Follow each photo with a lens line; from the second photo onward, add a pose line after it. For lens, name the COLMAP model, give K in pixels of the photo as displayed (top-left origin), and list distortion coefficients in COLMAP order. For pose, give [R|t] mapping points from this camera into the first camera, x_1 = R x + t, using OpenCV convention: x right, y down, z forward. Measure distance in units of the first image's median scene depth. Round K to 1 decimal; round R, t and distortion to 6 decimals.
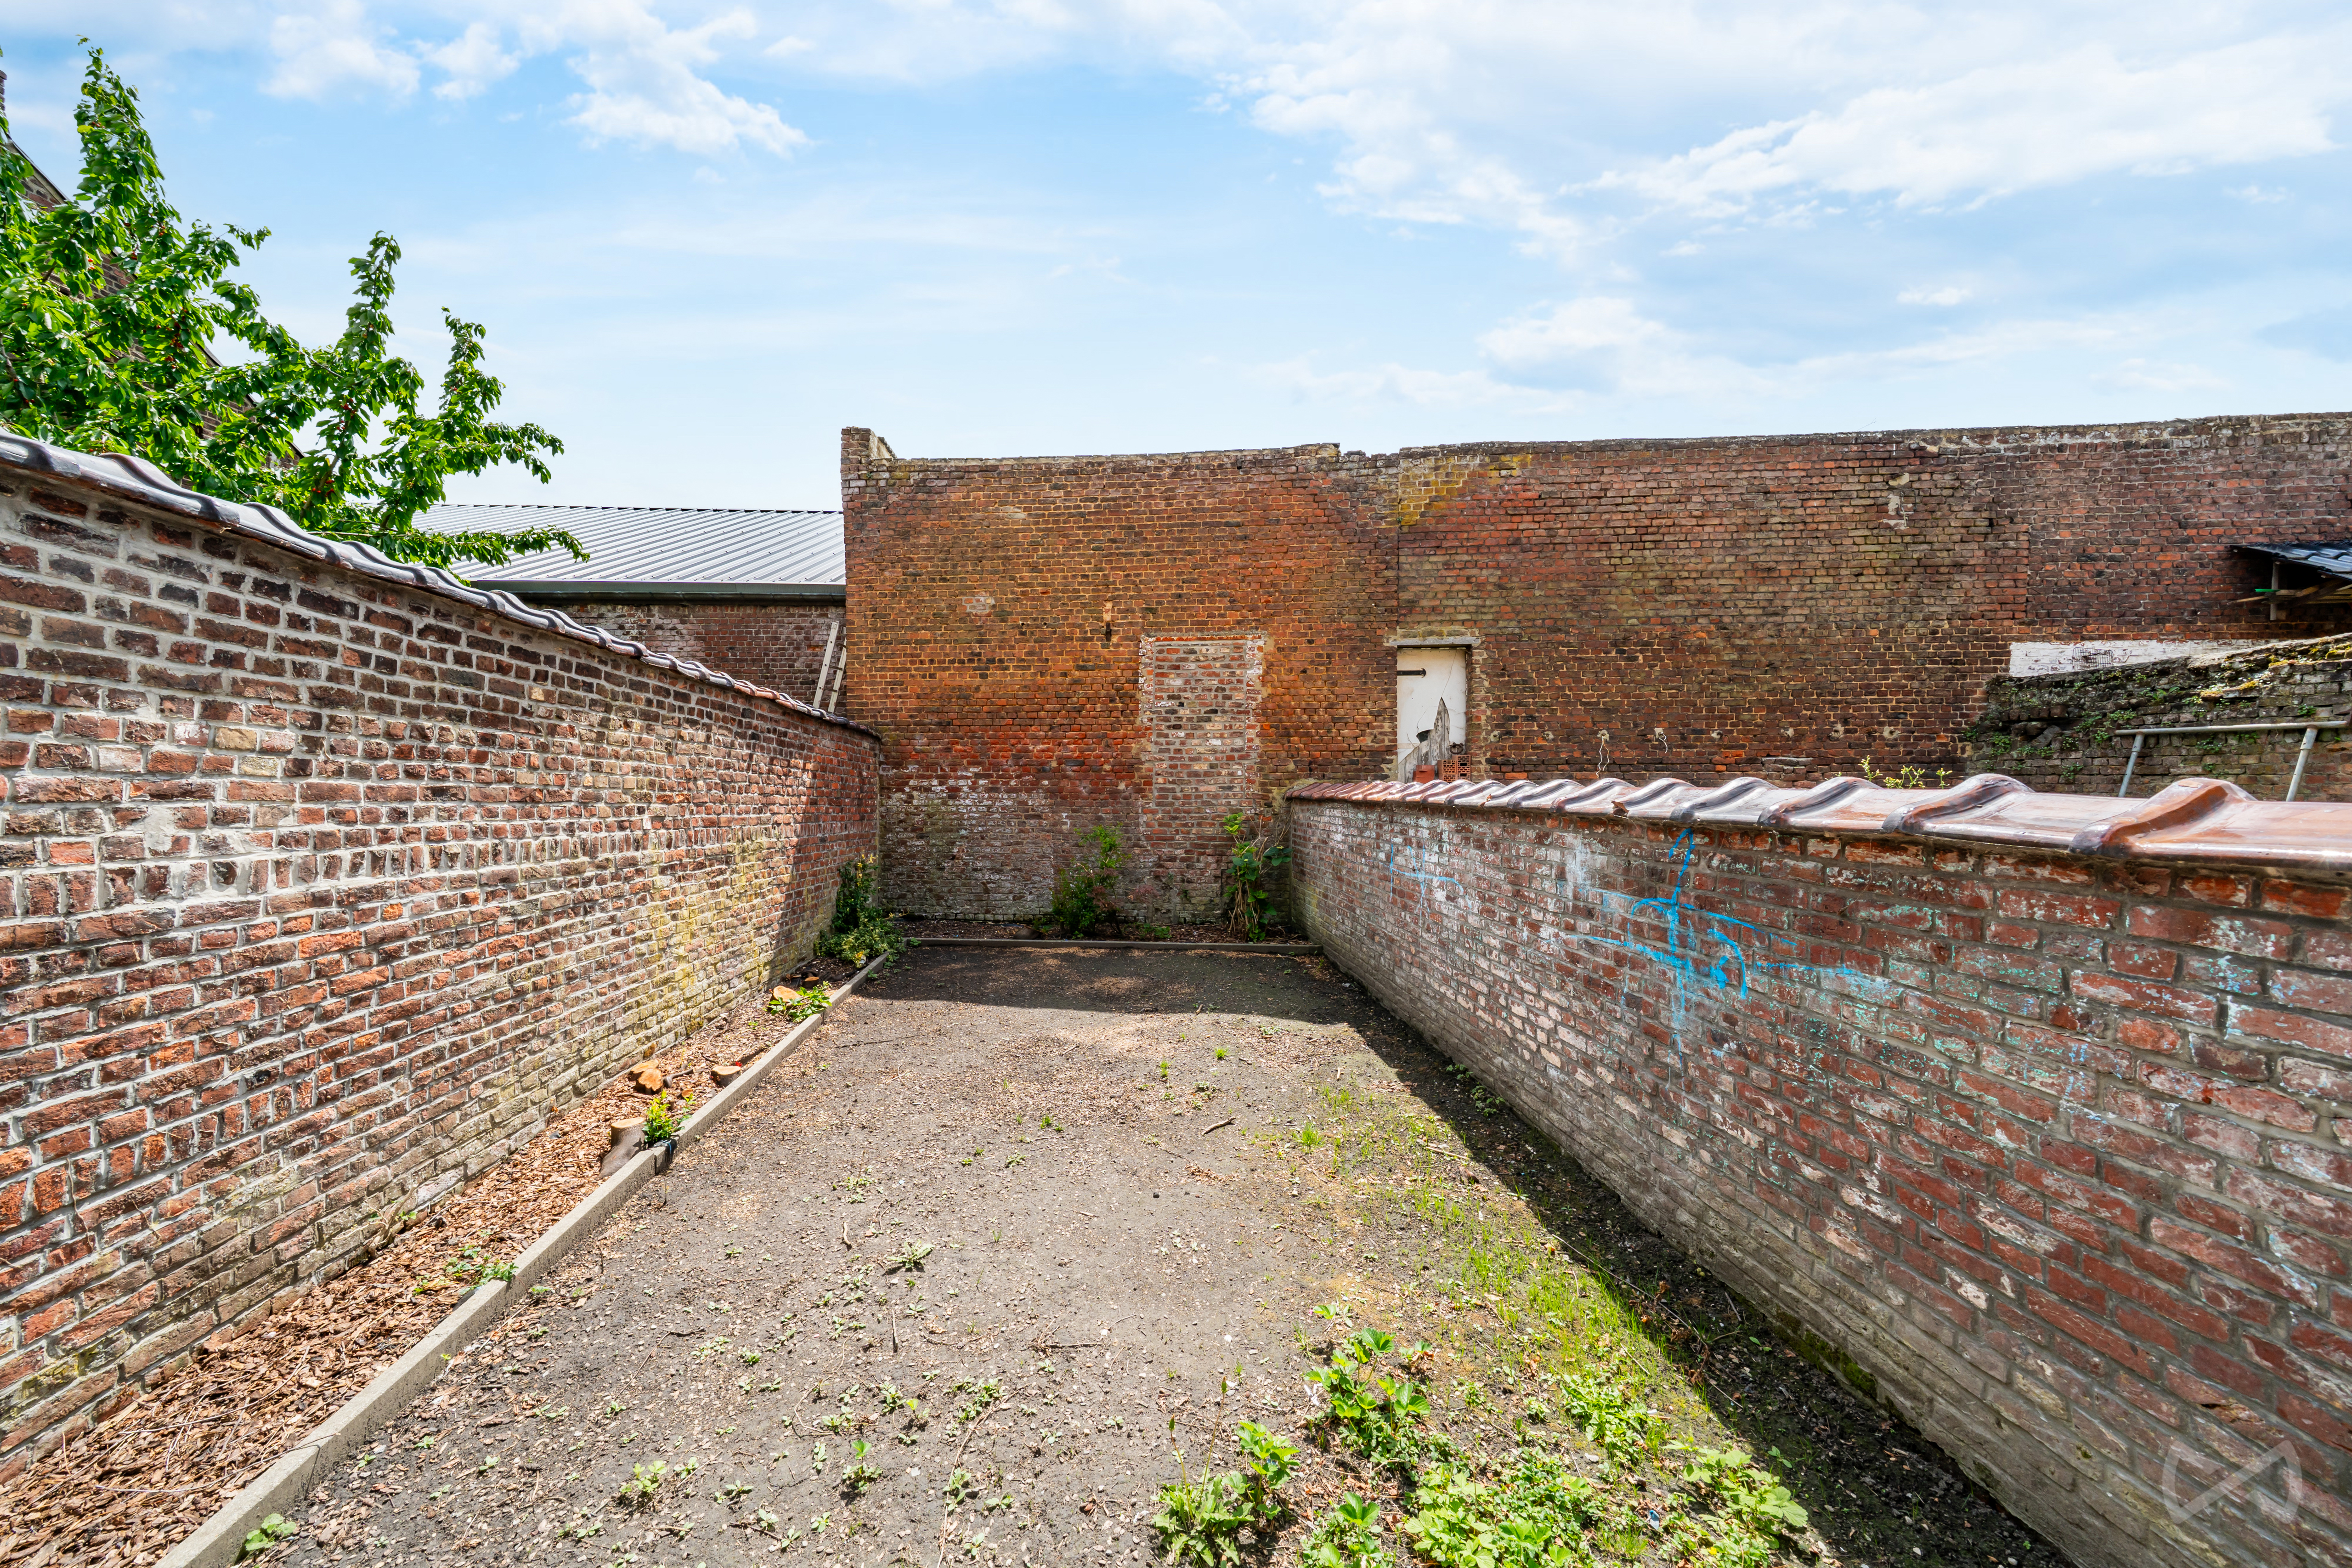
lens RADIAL K [[795.0, 0, 1175.2], [0, 795.0, 792.6], [0, 0, 1]] dist [-0.007491, -0.000504]
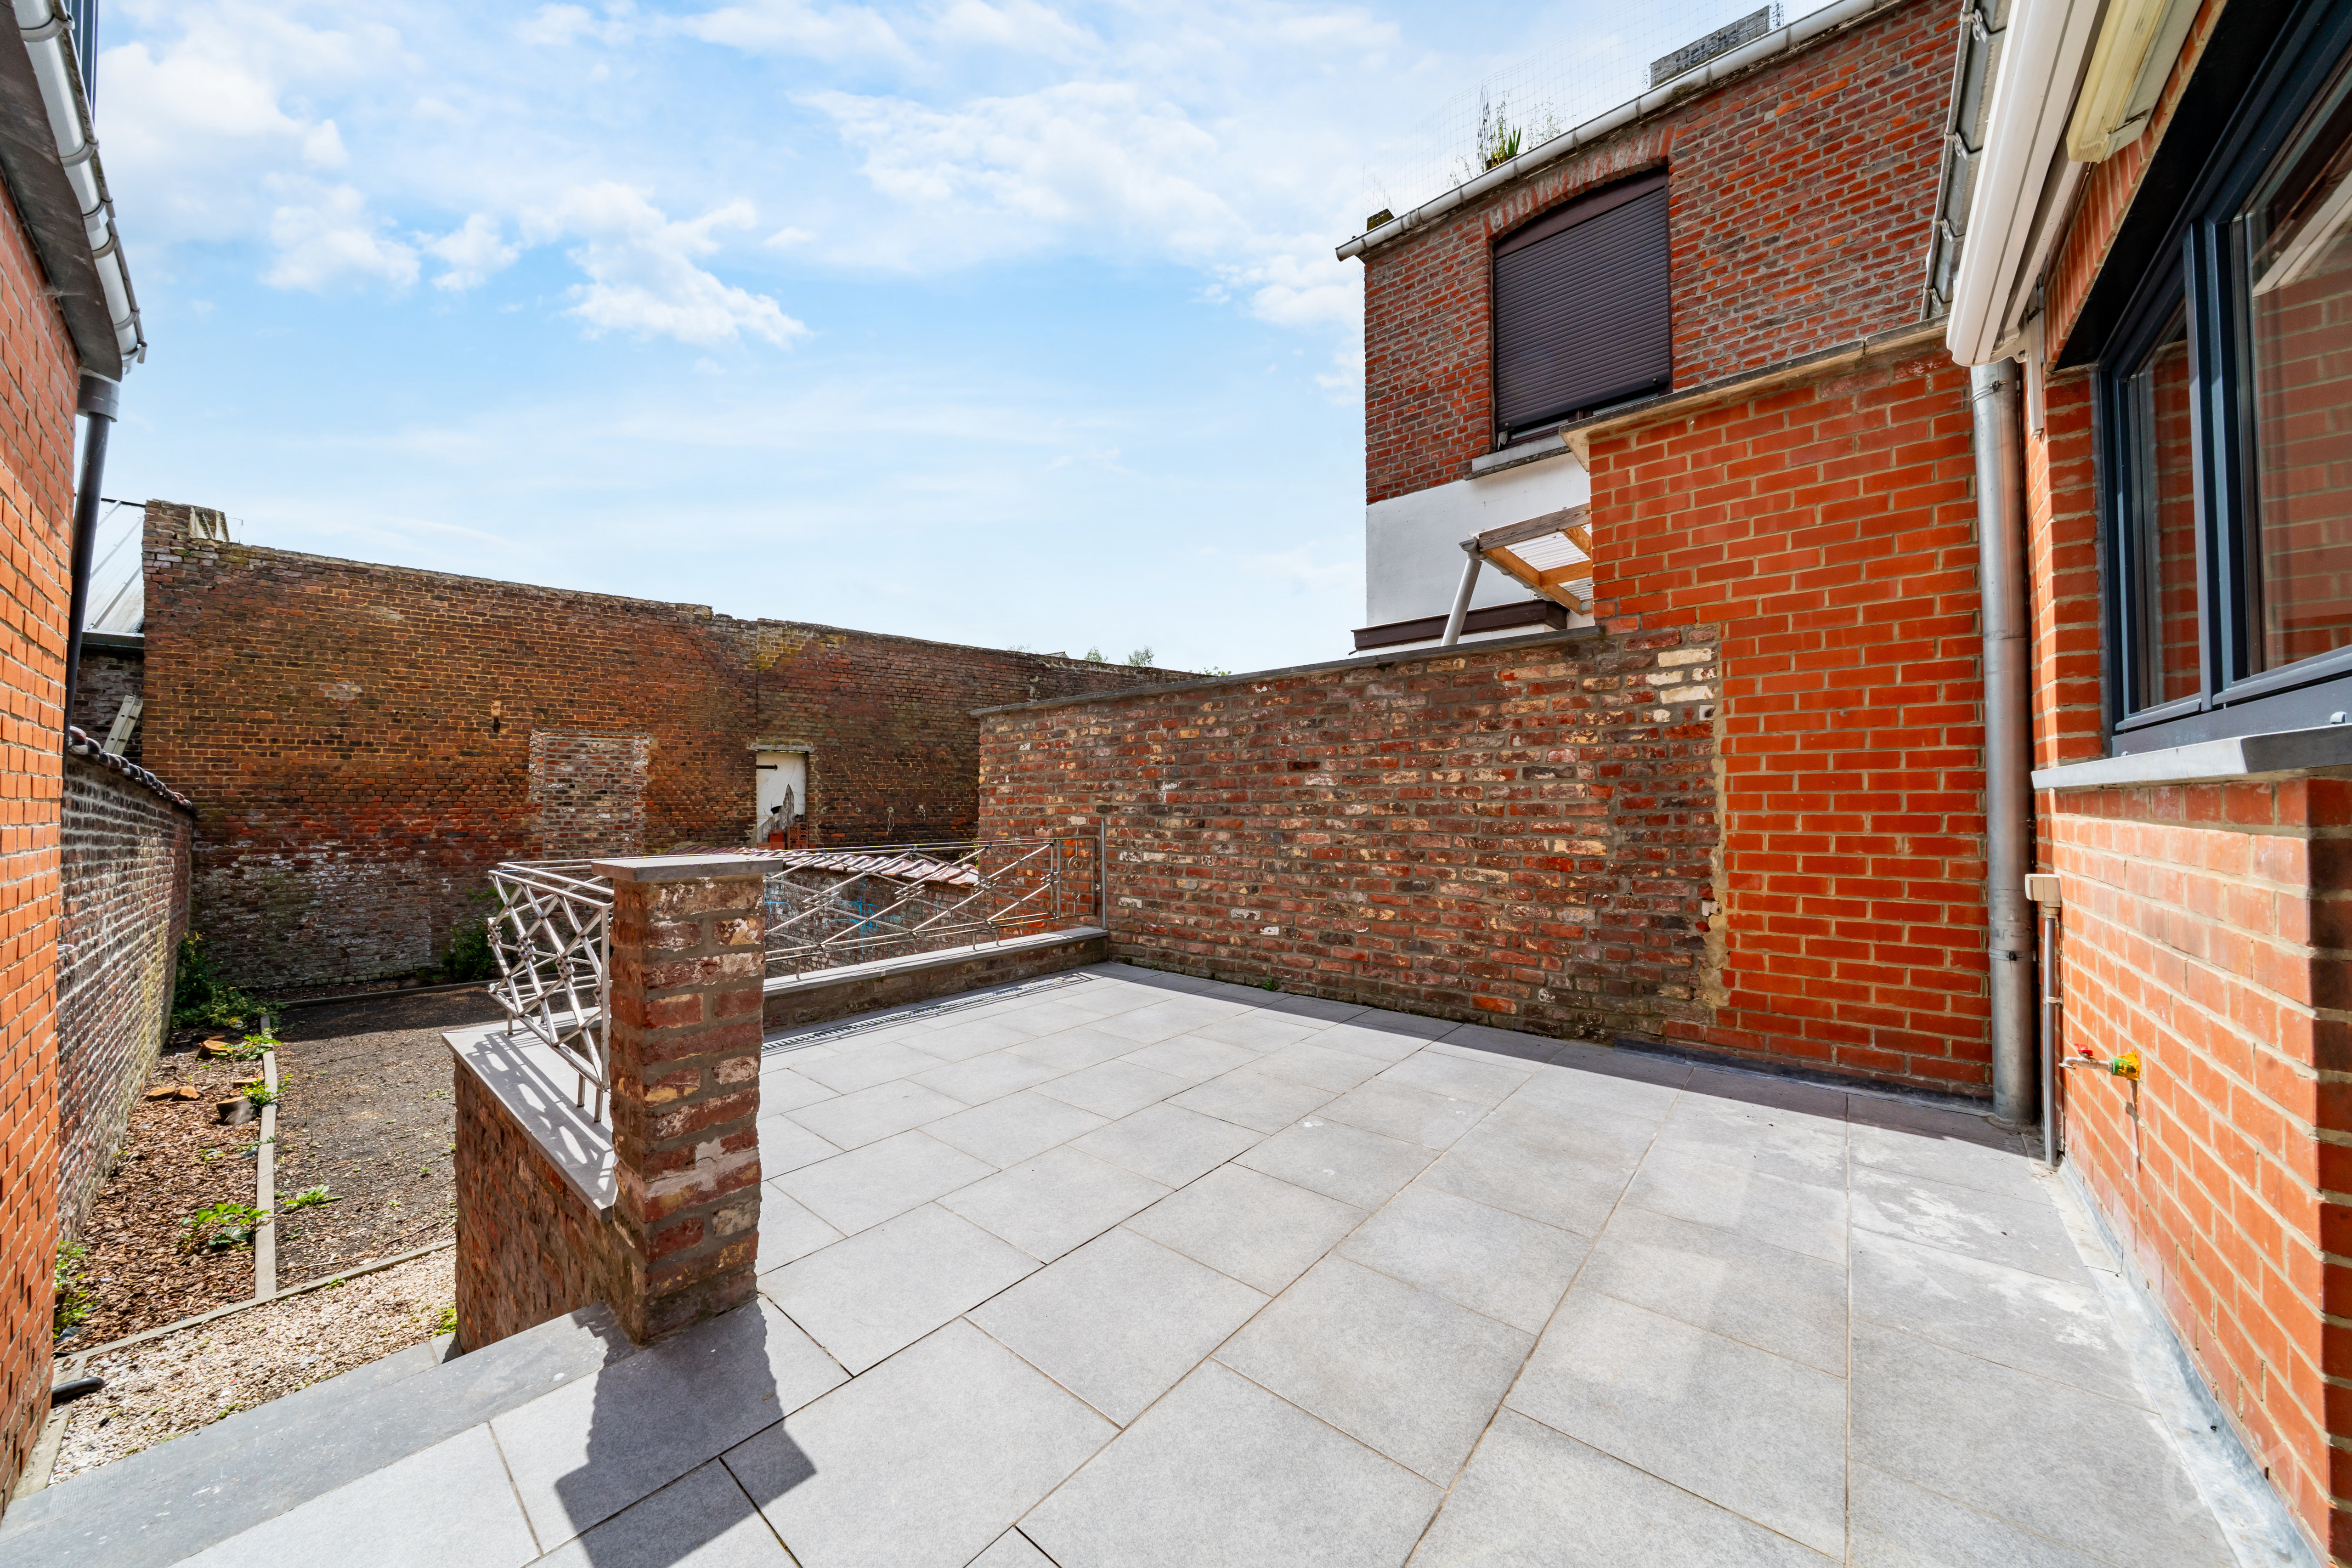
lens RADIAL K [[795.0, 0, 1170.2], [0, 795.0, 791.3], [0, 0, 1]] dist [-0.007491, -0.000504]
pose [[0.729090, 0.005540, 0.684395, -0.171878], [0.020078, 0.999364, -0.029479, -0.049371], [-0.684123, 0.035234, 0.728515, -0.611594]]
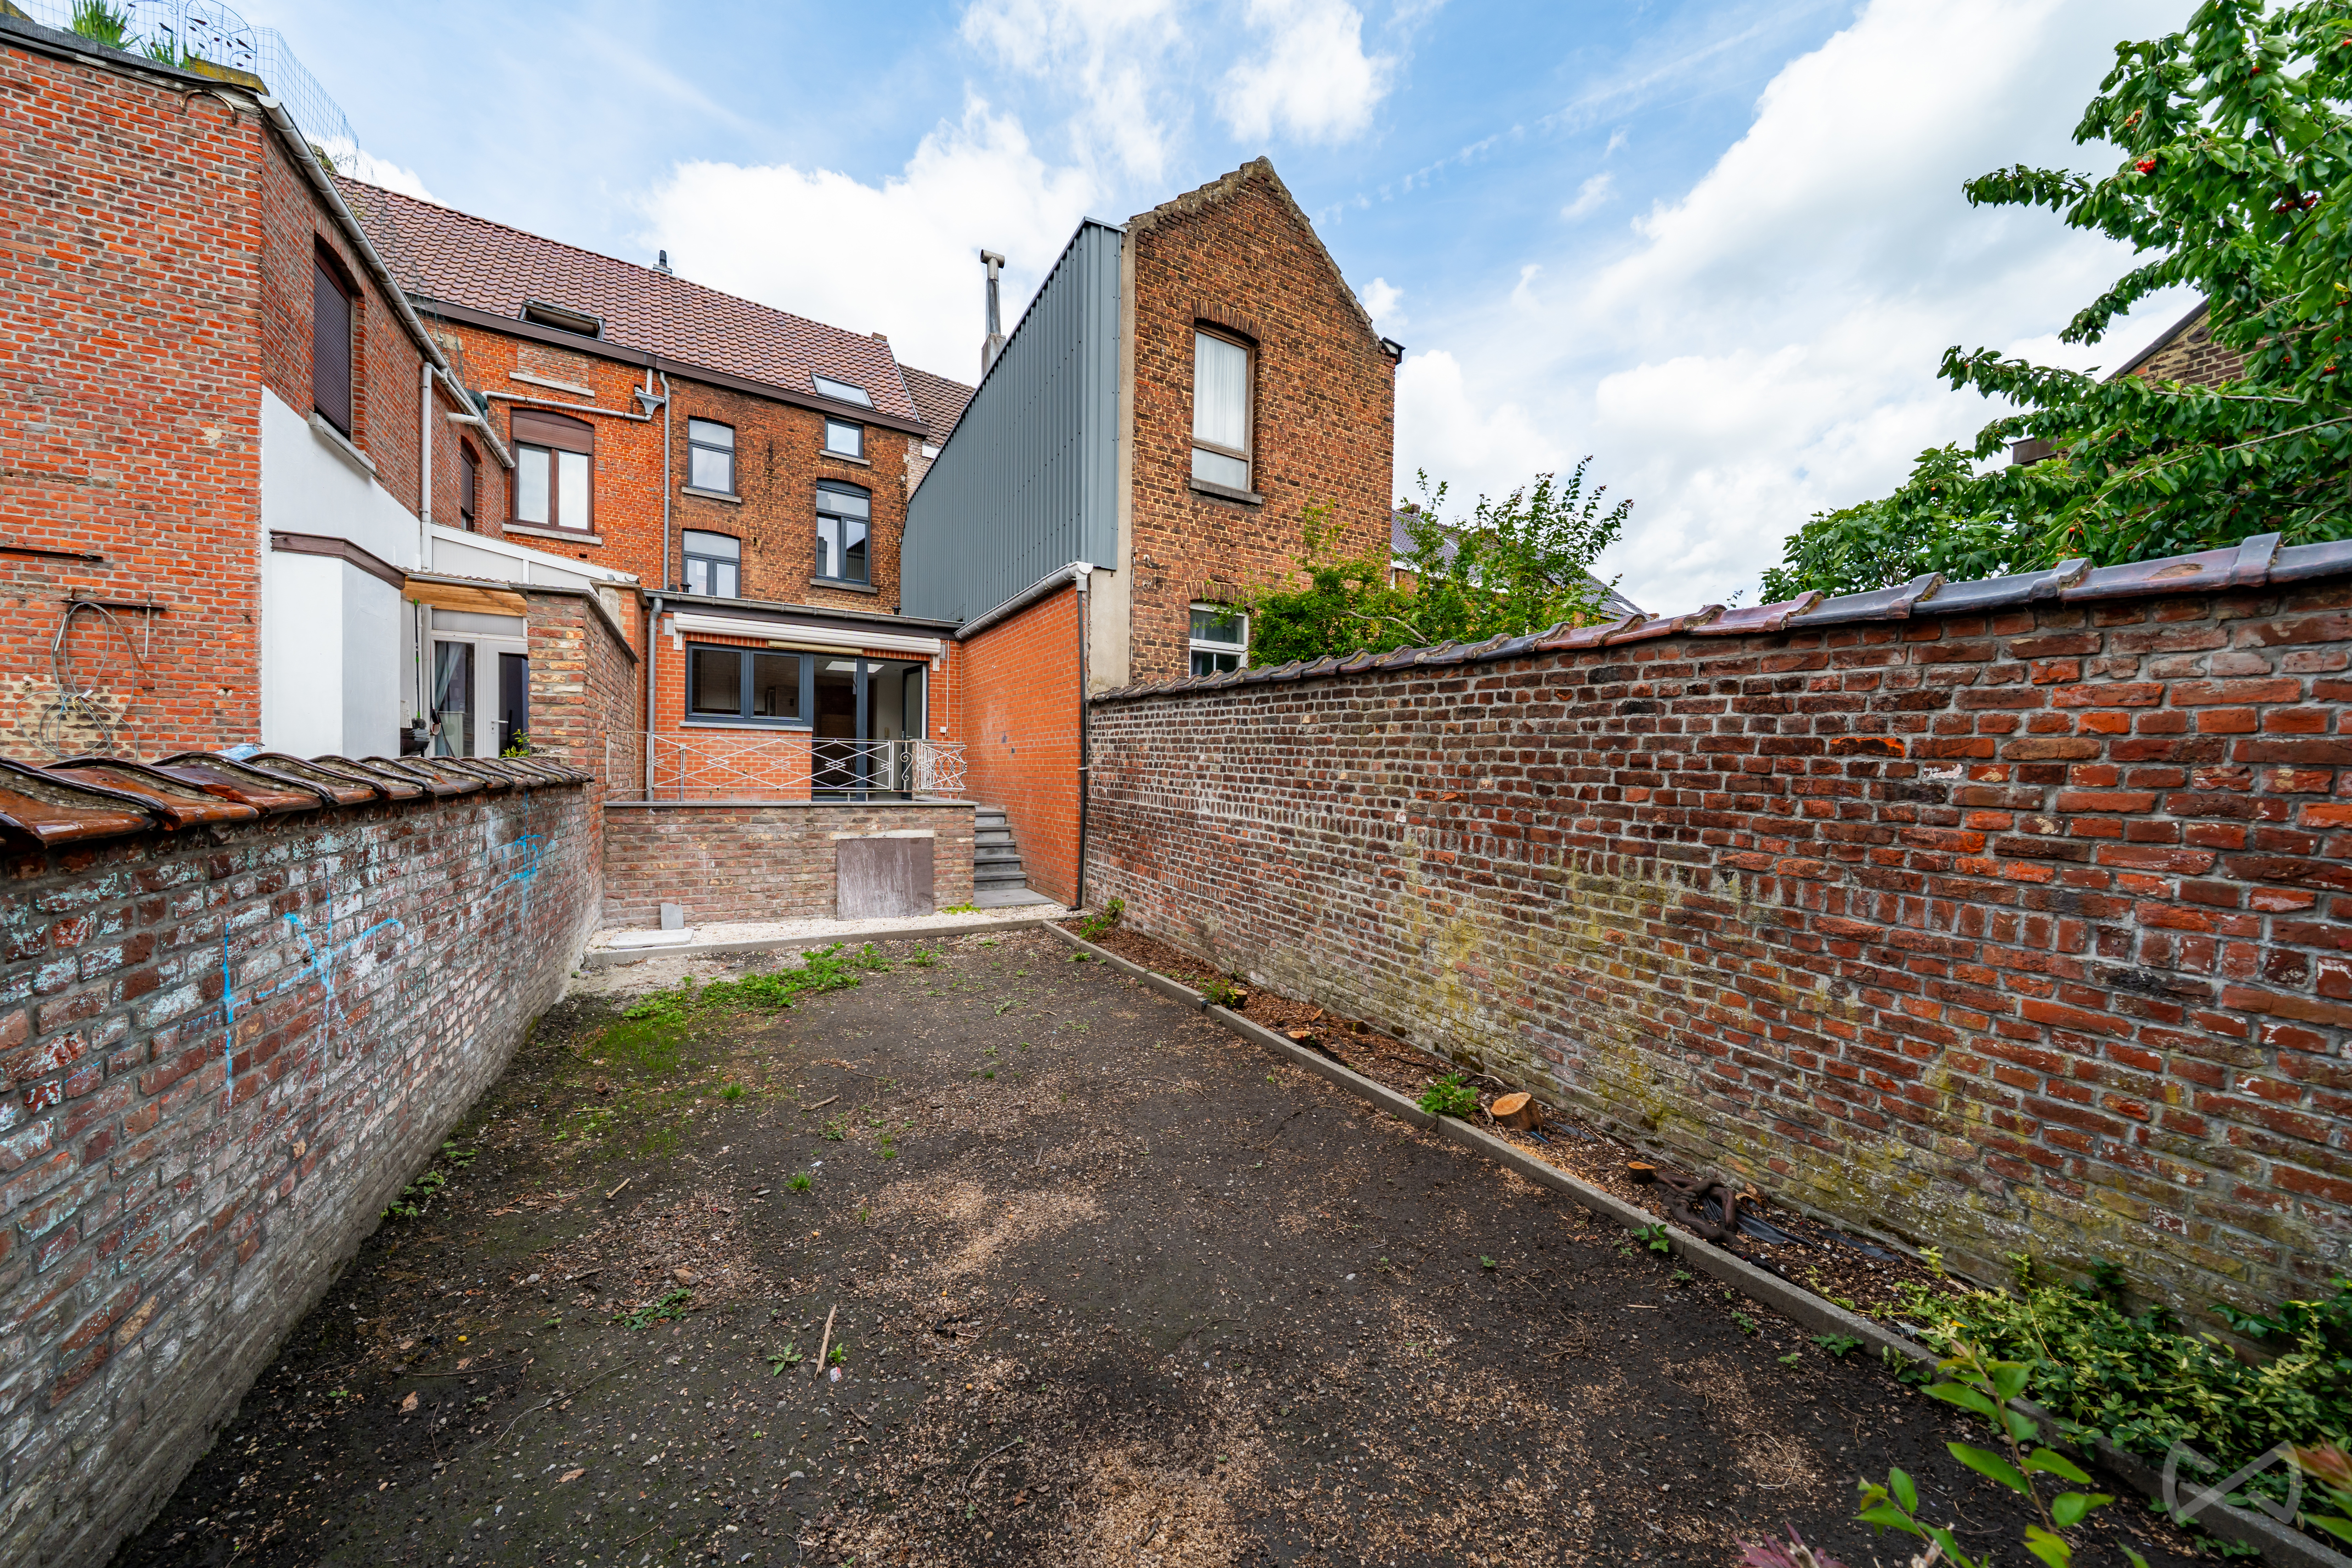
lens RADIAL K [[795.0, 0, 1175.6], [0, 795.0, 774.7], [0, 0, 1]] dist [-0.007491, -0.000504]
pose [[-0.919177, -0.015792, -0.393528, 0.036212], [-0.024480, 0.999555, 0.017068, -0.027248], [0.393083, 0.025322, -0.919154, 1.798291]]
